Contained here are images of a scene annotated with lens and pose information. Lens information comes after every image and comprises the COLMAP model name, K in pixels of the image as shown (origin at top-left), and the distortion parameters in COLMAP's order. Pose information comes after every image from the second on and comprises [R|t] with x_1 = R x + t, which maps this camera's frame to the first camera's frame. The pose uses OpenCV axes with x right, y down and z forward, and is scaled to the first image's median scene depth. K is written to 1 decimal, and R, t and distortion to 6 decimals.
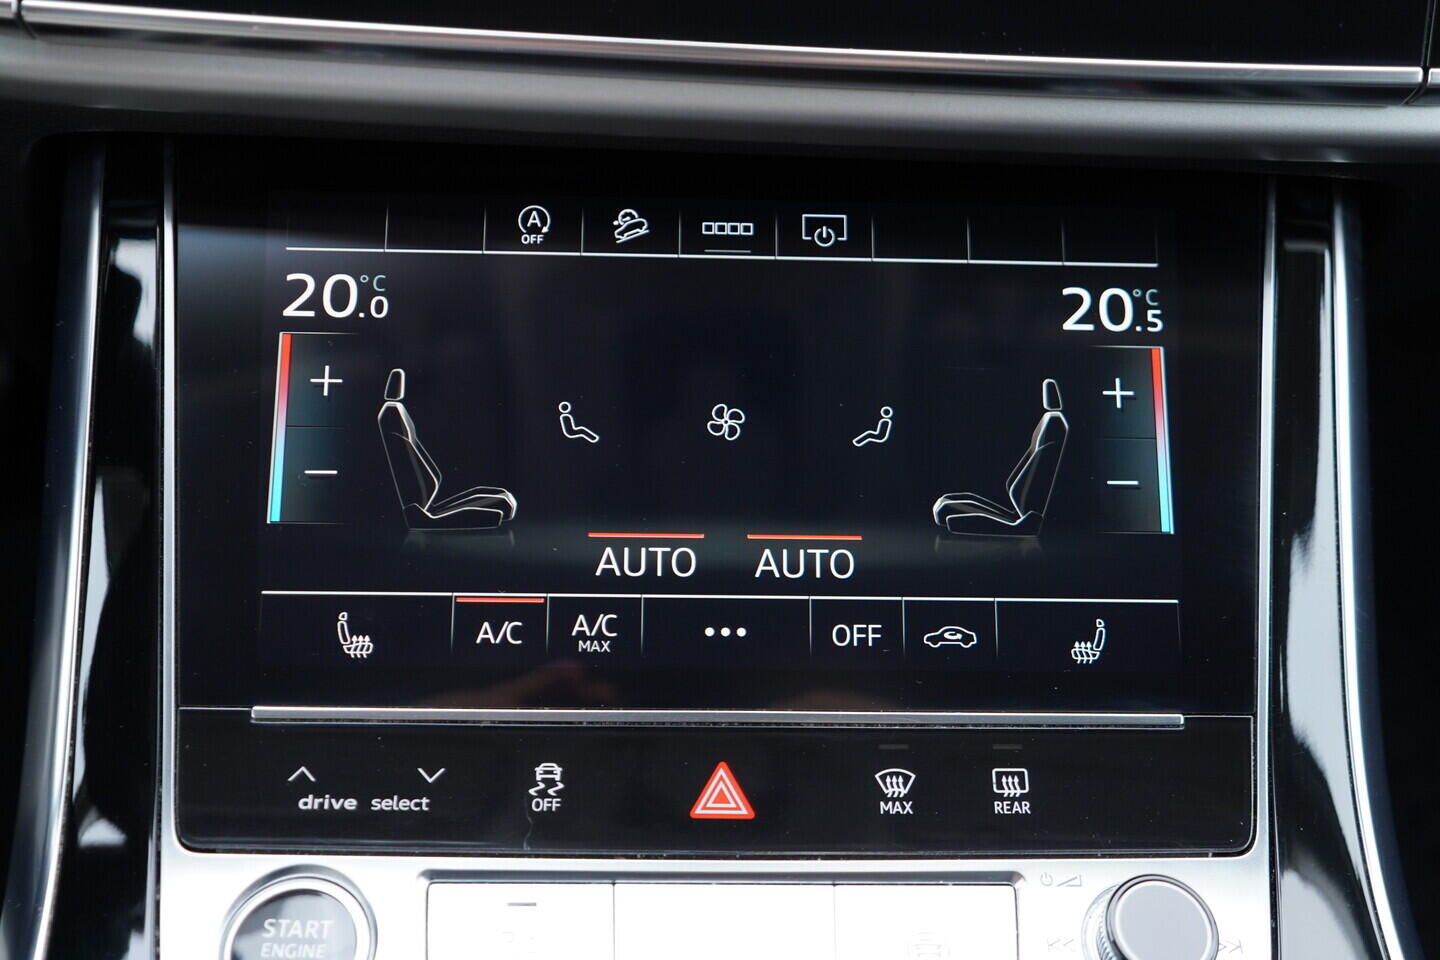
lens RADIAL K [[1489.7, 0, 724.4], [0, 1489.7, 480.5], [0, 0, 1]] dist [0.003959, 0.000000]
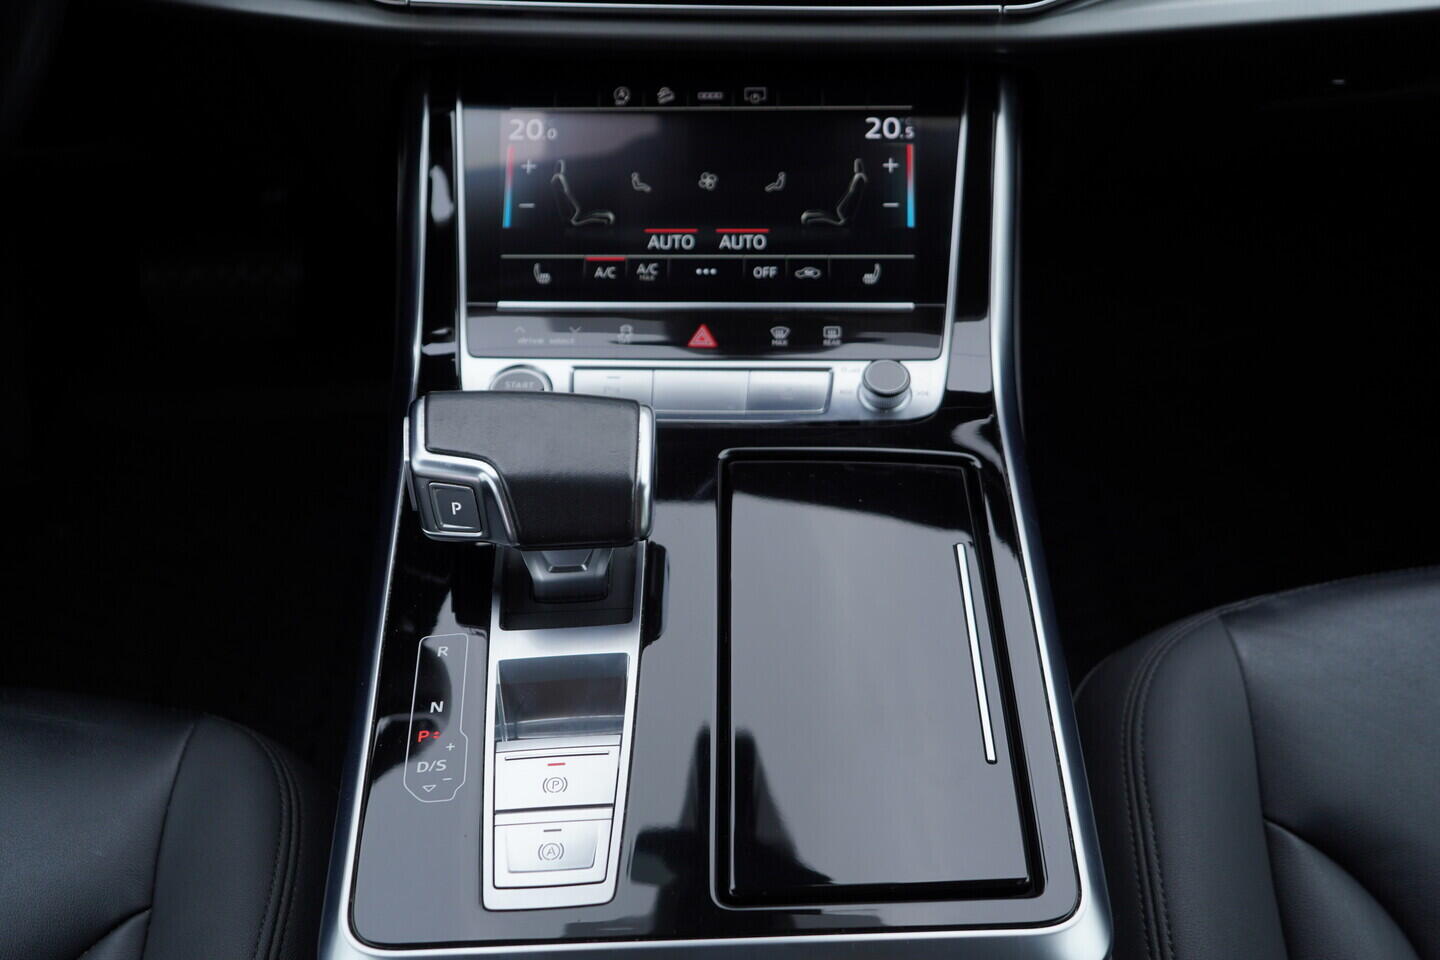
lens RADIAL K [[1489.7, 0, 717.9], [0, 1489.7, 474.4], [0, 0, 1]] dist [0.003959, 0.000000]
pose [[0.995211, -0.006137, -0.097554, 0.232422], [0.002900, 0.999441, -0.033295, 0.476329], [0.097704, 0.032853, 0.994673, -1.192118]]
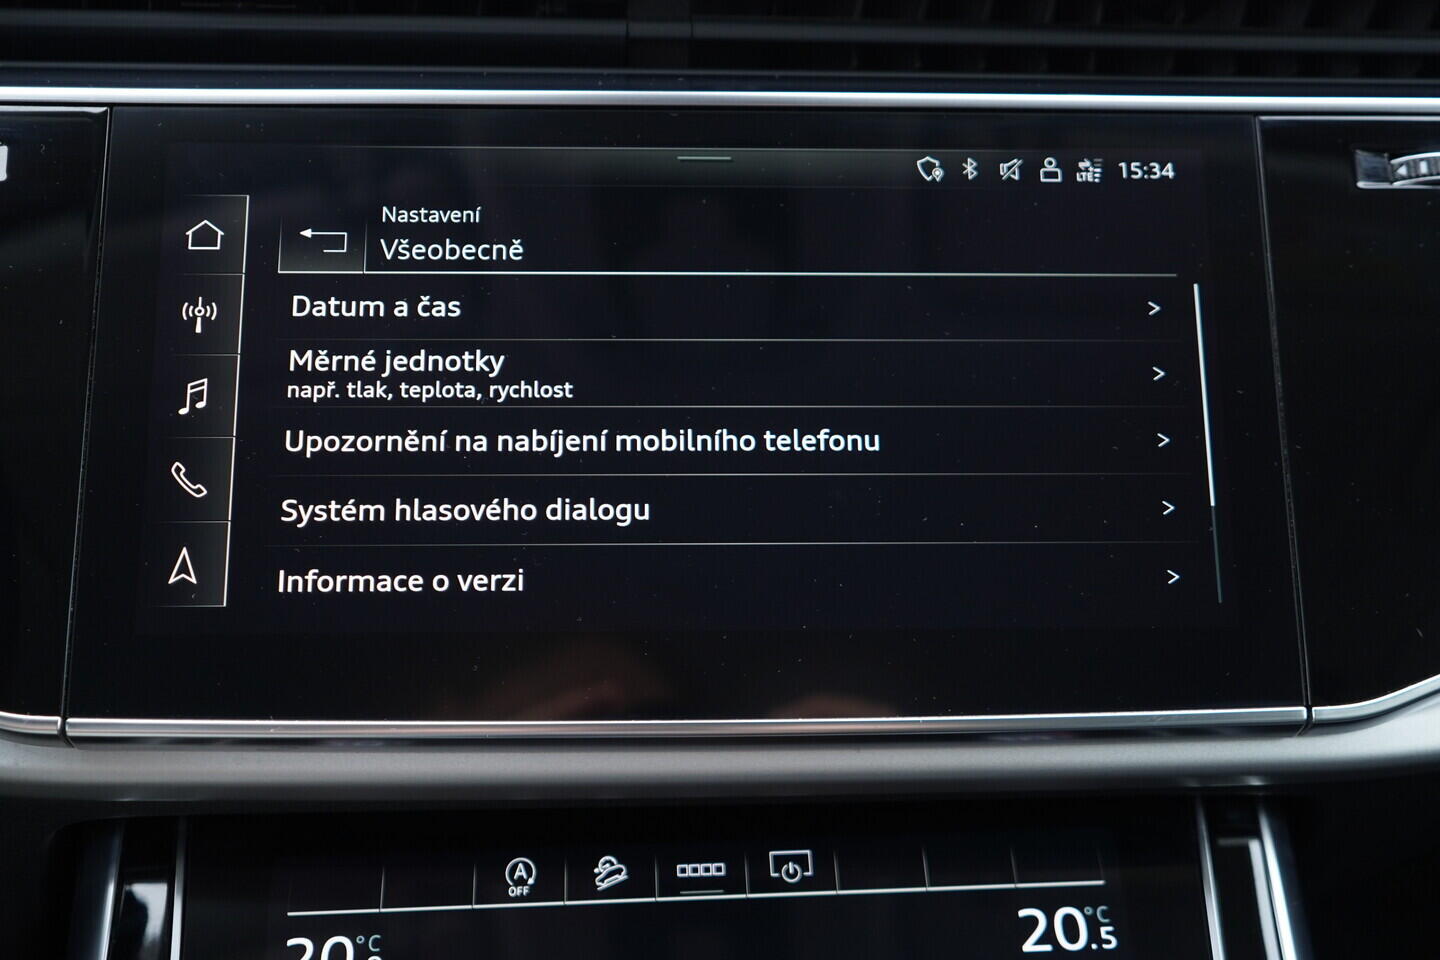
lens RADIAL K [[1489.7, 0, 726.6], [0, 1489.7, 468.1], [0, 0, 1]] dist [0.003959, 0.000000]
pose [[0.998607, -0.049927, 0.017073, 0.017638], [0.052755, 0.938439, -0.341393, -0.076954], [0.001022, 0.341818, 0.939765, -0.113871]]
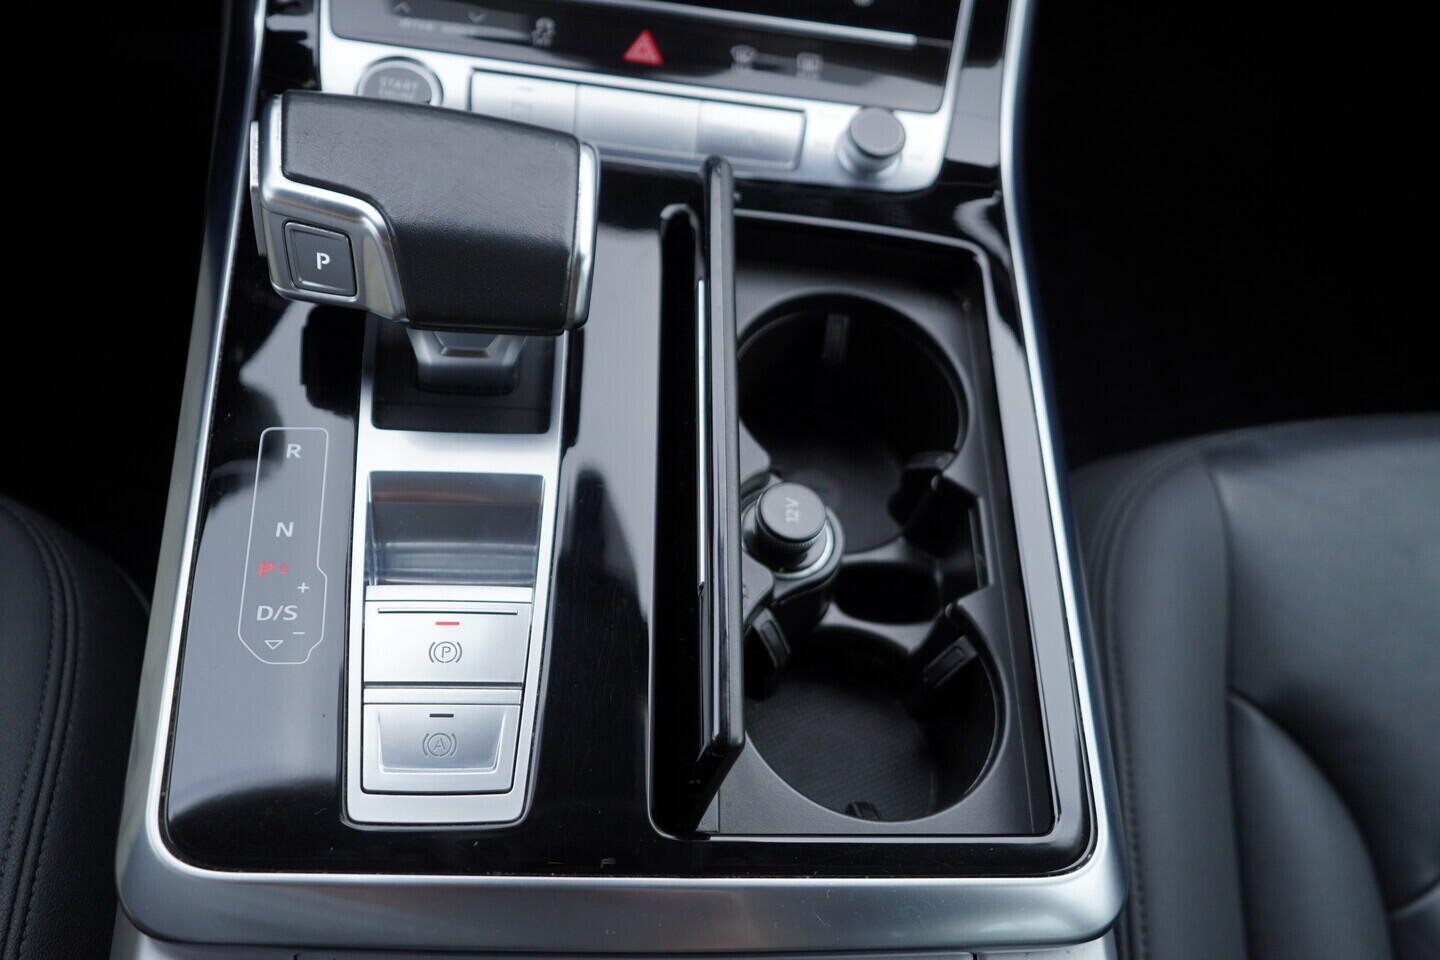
lens RADIAL K [[1489.7, 0, 710.9], [0, 1489.7, 470.9], [0, 0, 1]] dist [0.003959, 0.000000]
pose [[0.994223, 0.093935, 0.051936, 0.031674], [-0.101254, 0.981355, 0.163371, 0.388251], [-0.035621, -0.167686, 0.985197, -0.771040]]
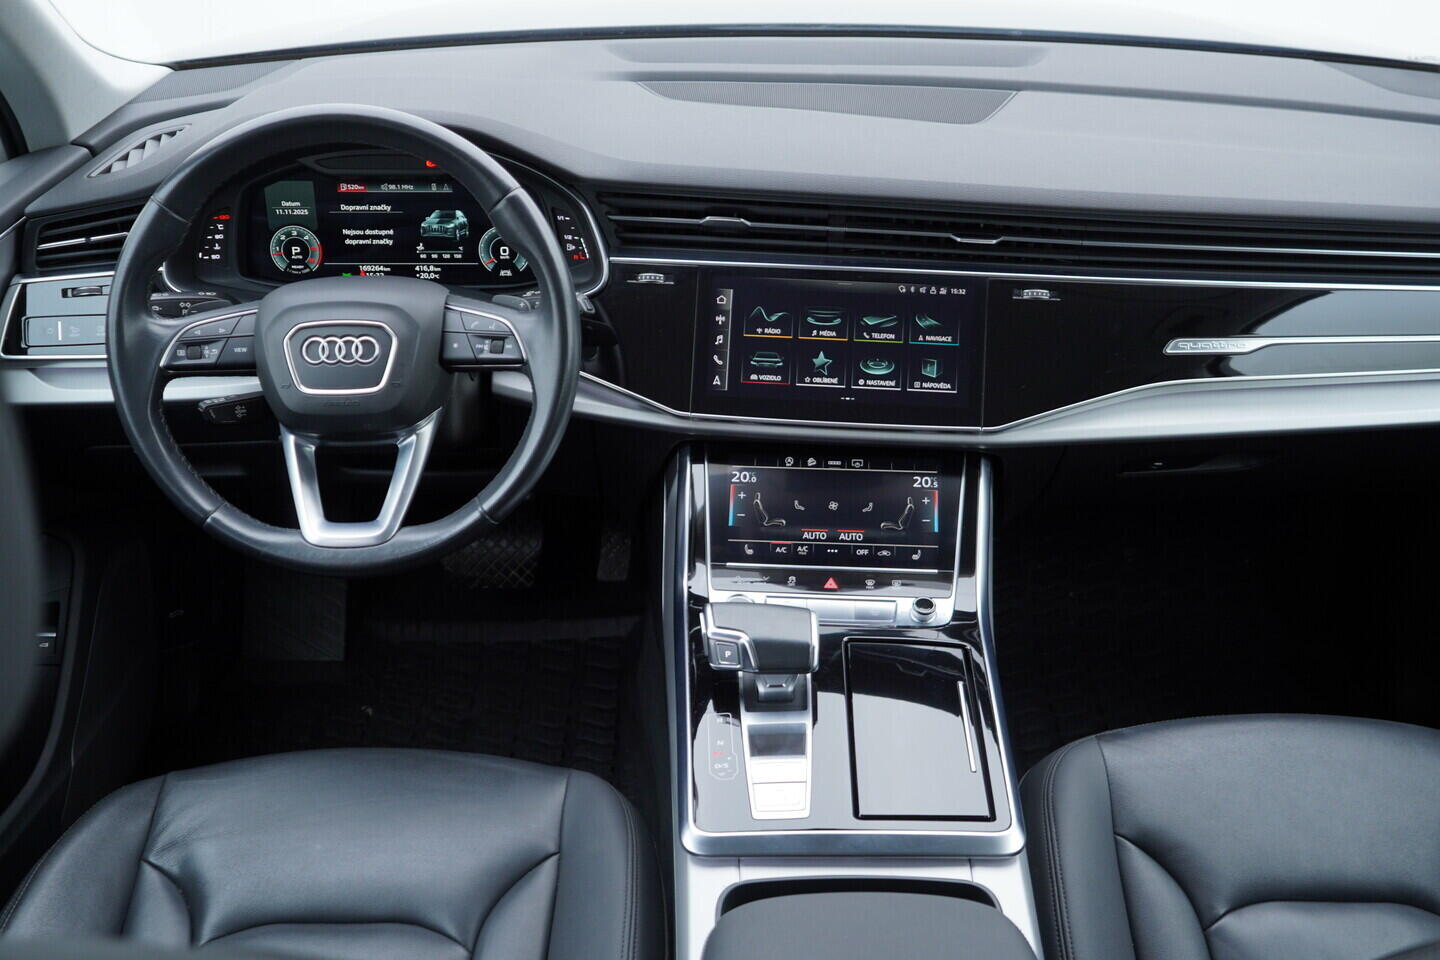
lens RADIAL K [[1485.1, 0, 723.2], [0, 1485.1, 481.7], [0, 0, 1]] dist [-0.017622, 0.000000]
pose [[0.995247, 0.007097, -0.097125, 0.103347], [-0.028700, 0.974420, -0.222894, 0.884377], [0.093058, 0.224622, 0.969992, -3.307136]]
